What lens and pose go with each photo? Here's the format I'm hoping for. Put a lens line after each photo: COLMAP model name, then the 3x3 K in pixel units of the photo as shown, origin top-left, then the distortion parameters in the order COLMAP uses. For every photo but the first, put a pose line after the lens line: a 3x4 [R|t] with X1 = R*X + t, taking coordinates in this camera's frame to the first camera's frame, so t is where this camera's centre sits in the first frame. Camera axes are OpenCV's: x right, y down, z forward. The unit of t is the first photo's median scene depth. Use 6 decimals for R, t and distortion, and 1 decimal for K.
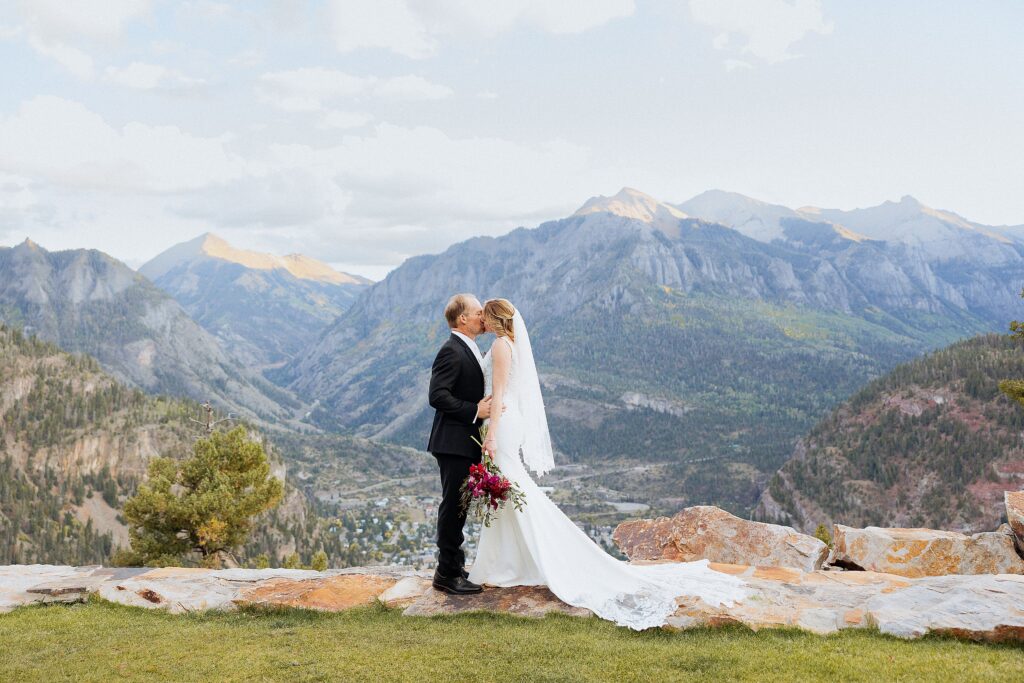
lens RADIAL K [[1047.6, 0, 532.0], [0, 1047.6, 351.0], [0, 0, 1]] dist [0.013192, 0.000000]
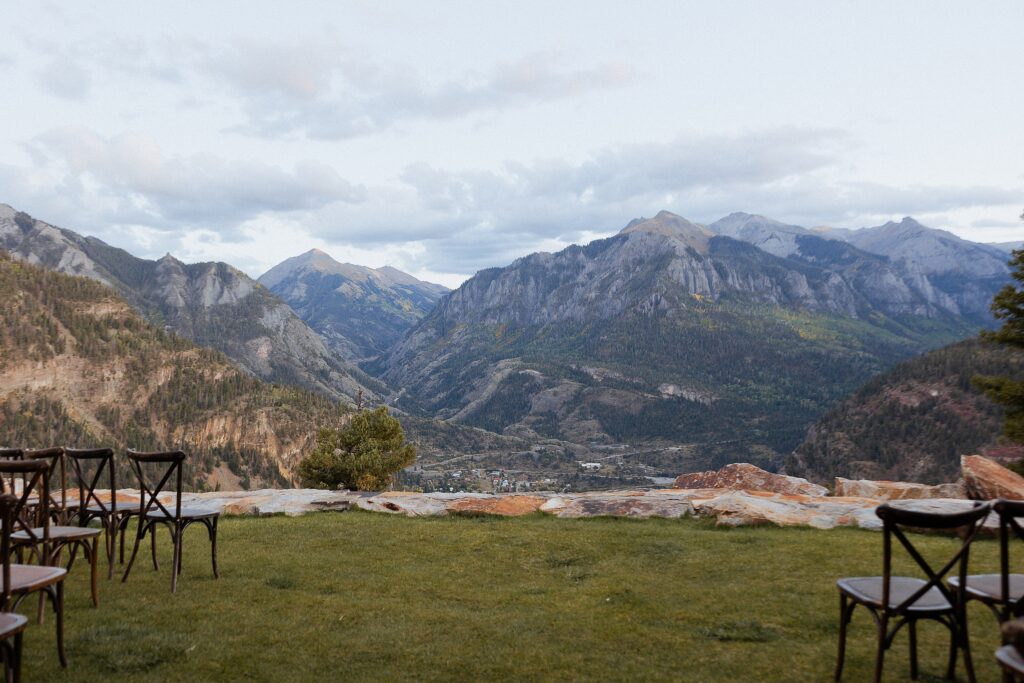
lens RADIAL K [[922.4, 0, 514.1], [0, 922.4, 350.6], [0, 0, 1]] dist [0.021763, 0.006658]
pose [[0.998037, 0.006528, -0.062285, -0.075698], [-0.006309, 0.999973, 0.003714, -0.006357], [0.062308, -0.003314, 0.998051, -0.303588]]
